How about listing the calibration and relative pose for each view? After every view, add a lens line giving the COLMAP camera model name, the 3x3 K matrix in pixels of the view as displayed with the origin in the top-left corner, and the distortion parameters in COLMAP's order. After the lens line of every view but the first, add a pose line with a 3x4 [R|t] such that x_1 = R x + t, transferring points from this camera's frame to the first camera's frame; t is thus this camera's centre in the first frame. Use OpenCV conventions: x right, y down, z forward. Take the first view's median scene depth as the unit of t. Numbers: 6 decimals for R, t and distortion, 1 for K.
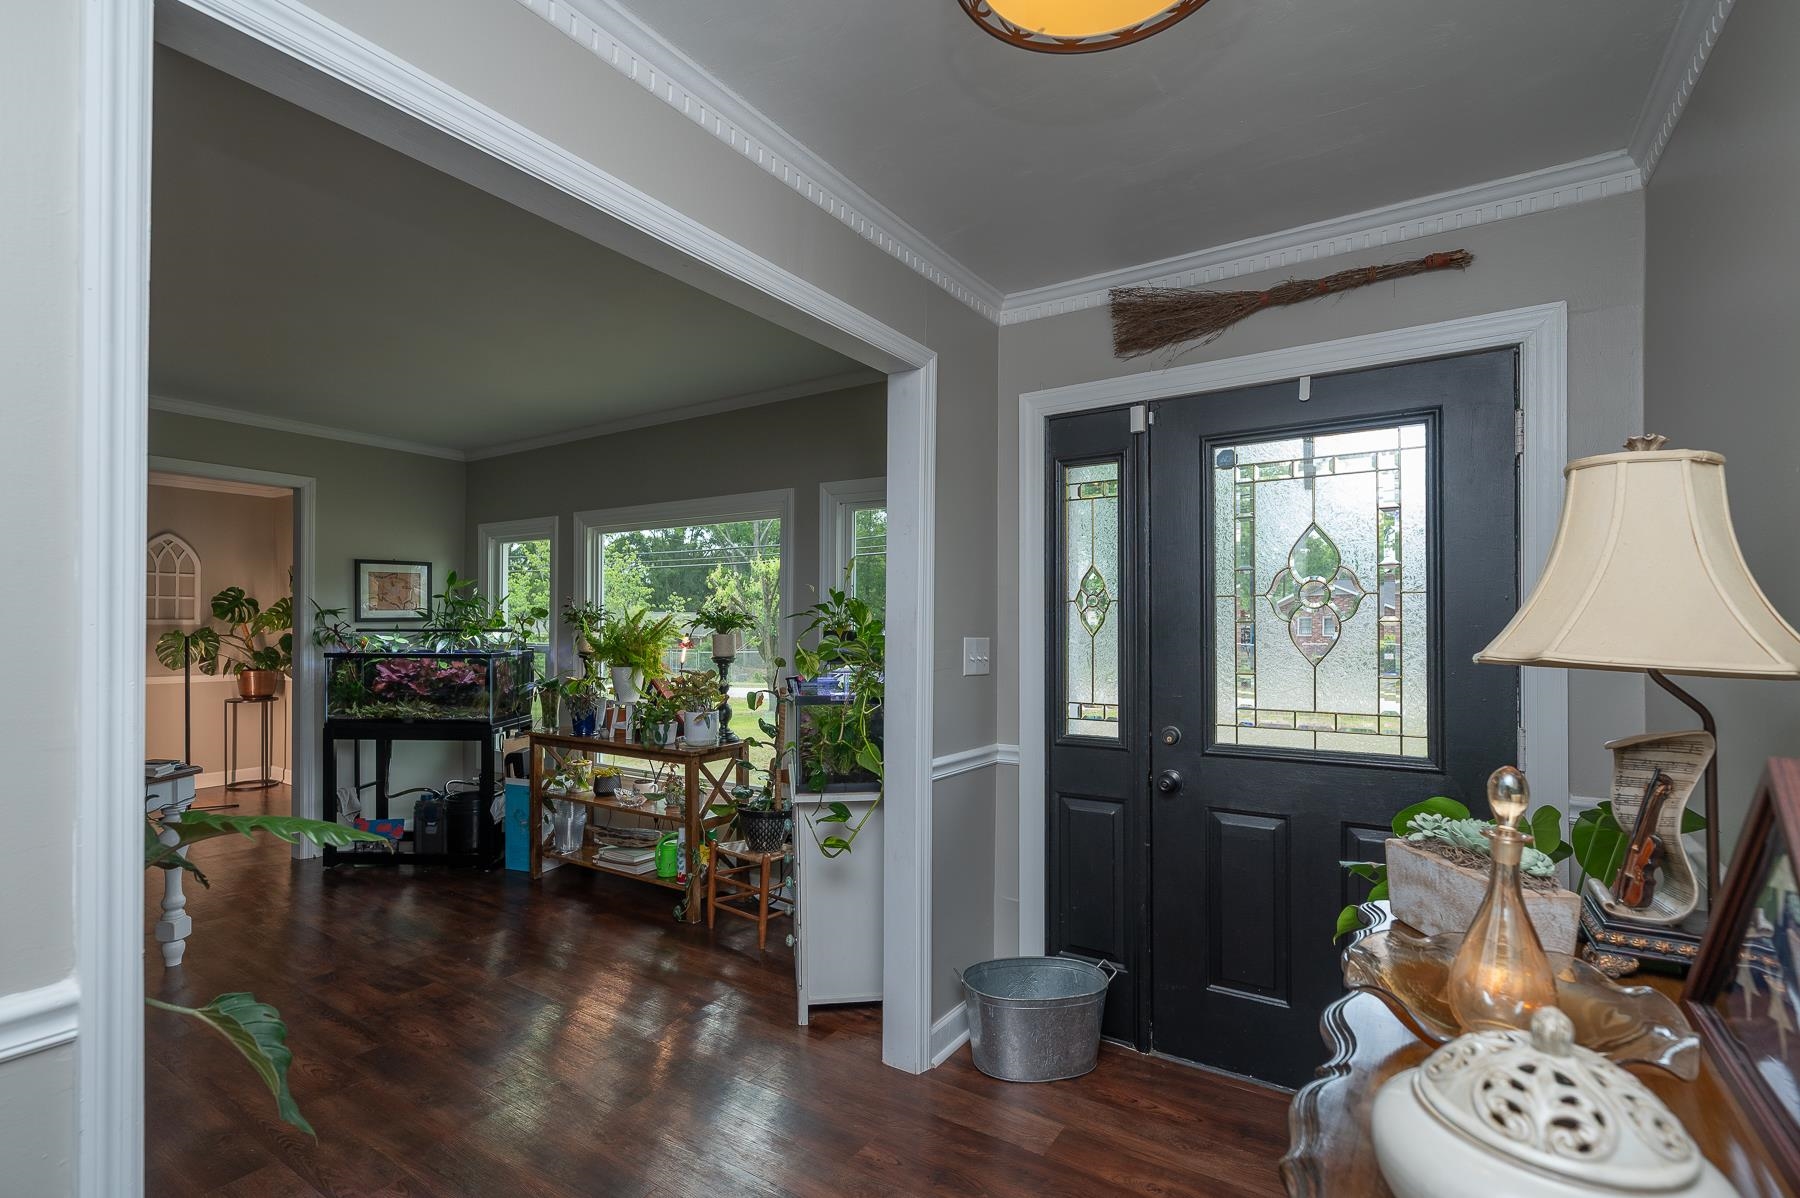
lens RADIAL K [[837.5, 0, 892.8], [0, 837.5, 623.7], [0, 0, 1]] dist [0.002943, 0.000182]
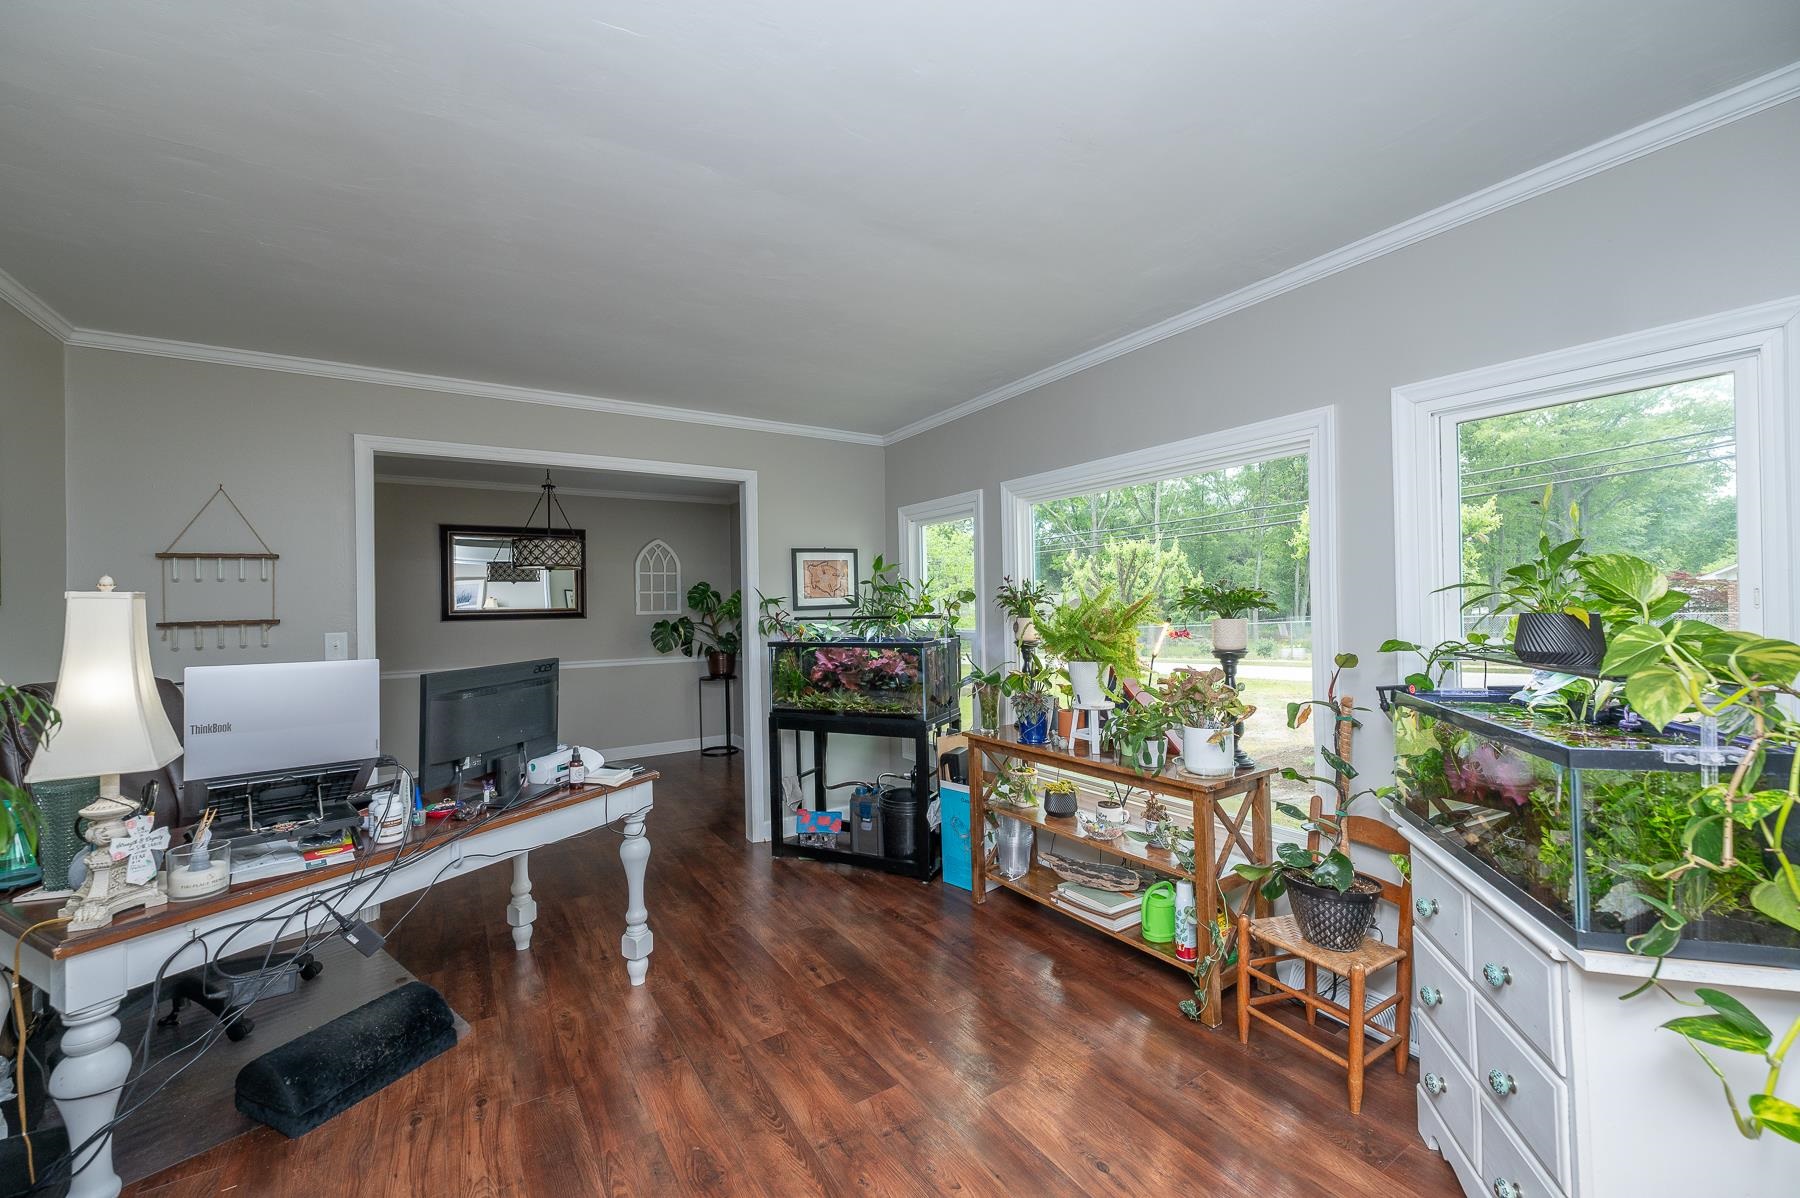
lens RADIAL K [[729.1, 0, 909.5], [0, 729.1, 604.2], [0, 0, 1]] dist [-0.001023, -0.000141]
pose [[0.918282, -0.023035, -0.395256, -0.179816], [0.023629, 0.999715, -0.003365, -0.003547], [0.395221, -0.006249, 0.918565, 0.270517]]
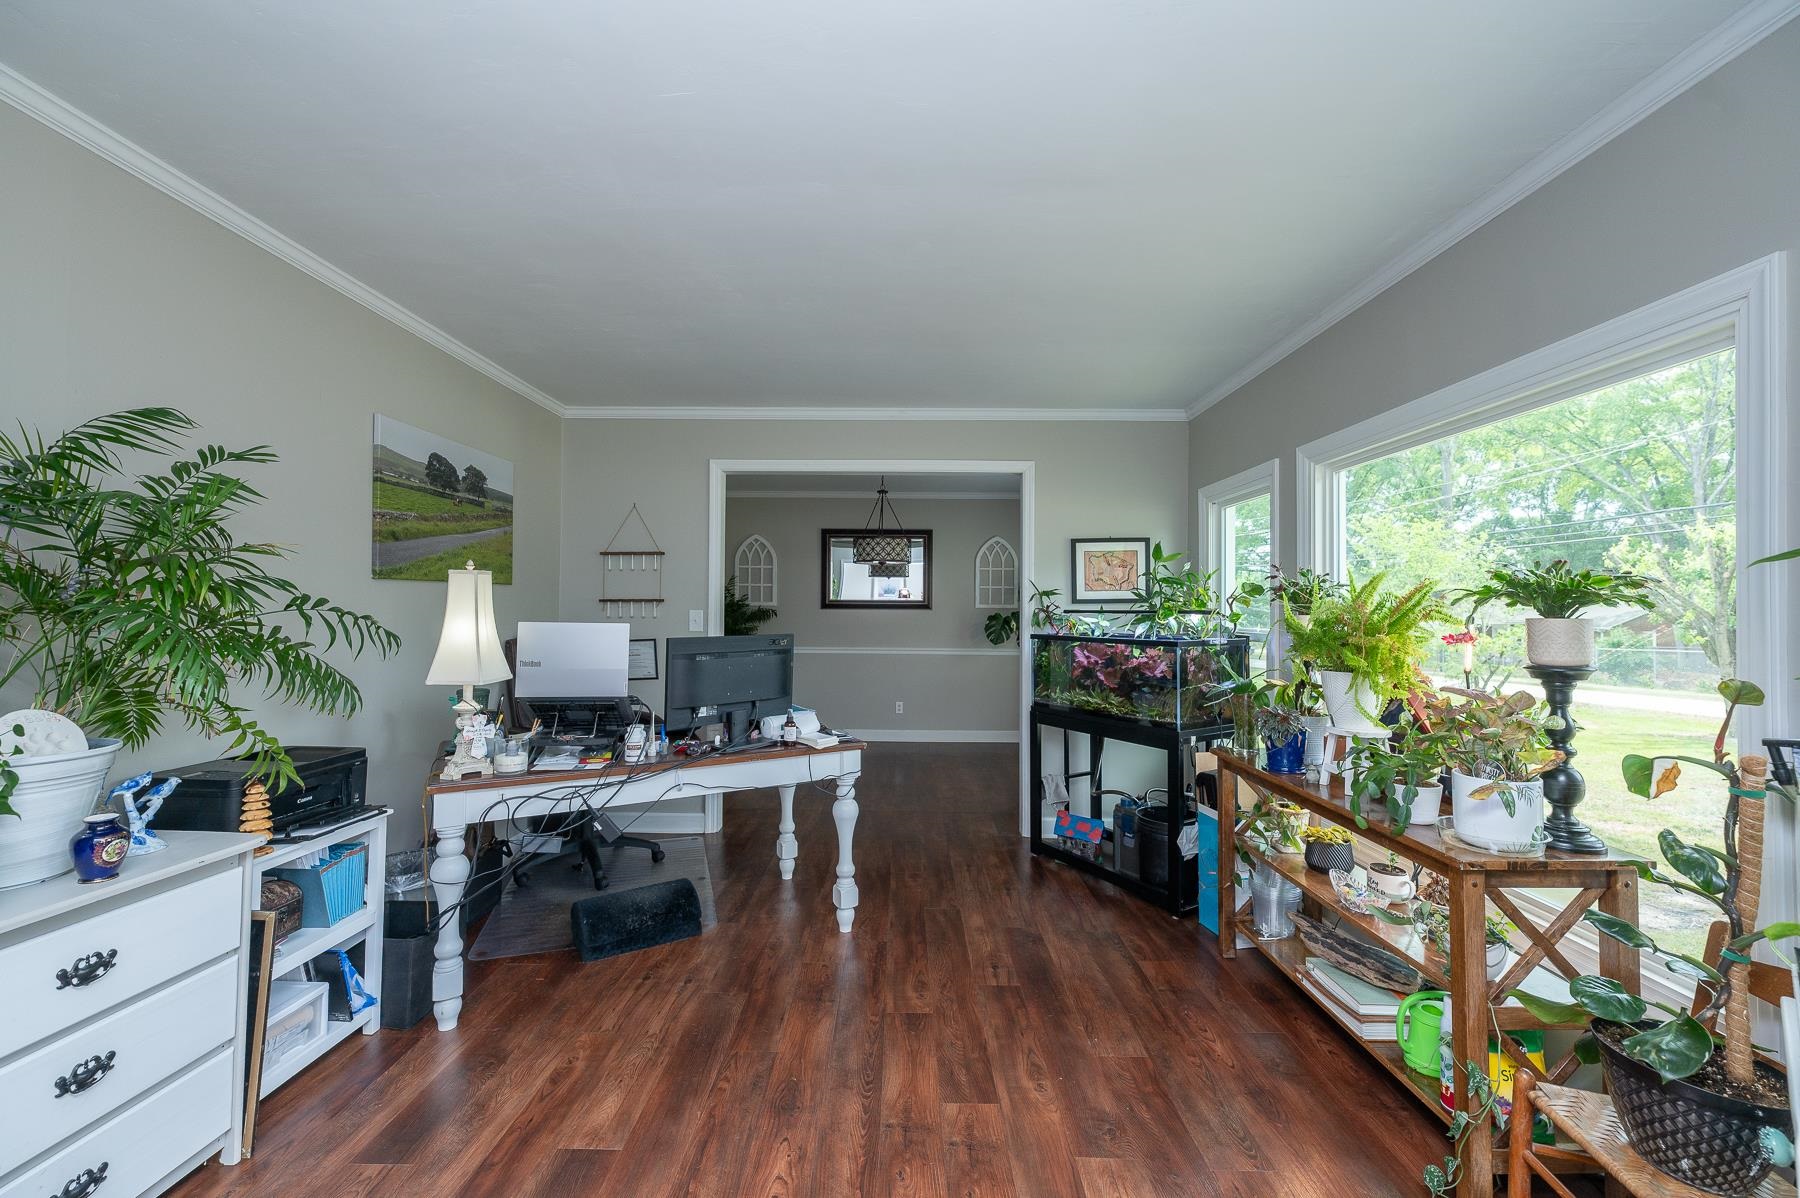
lens RADIAL K [[729.1, 0, 876.2], [0, 729.1, 600.4], [0, 0, 1]] dist [-0.001023, -0.000141]
pose [[0.532208, -0.010480, -0.846548, -0.050815], [-0.004474, 0.999875, -0.015190, 0.009074], [0.846602, 0.011872, 0.532095, 0.394427]]
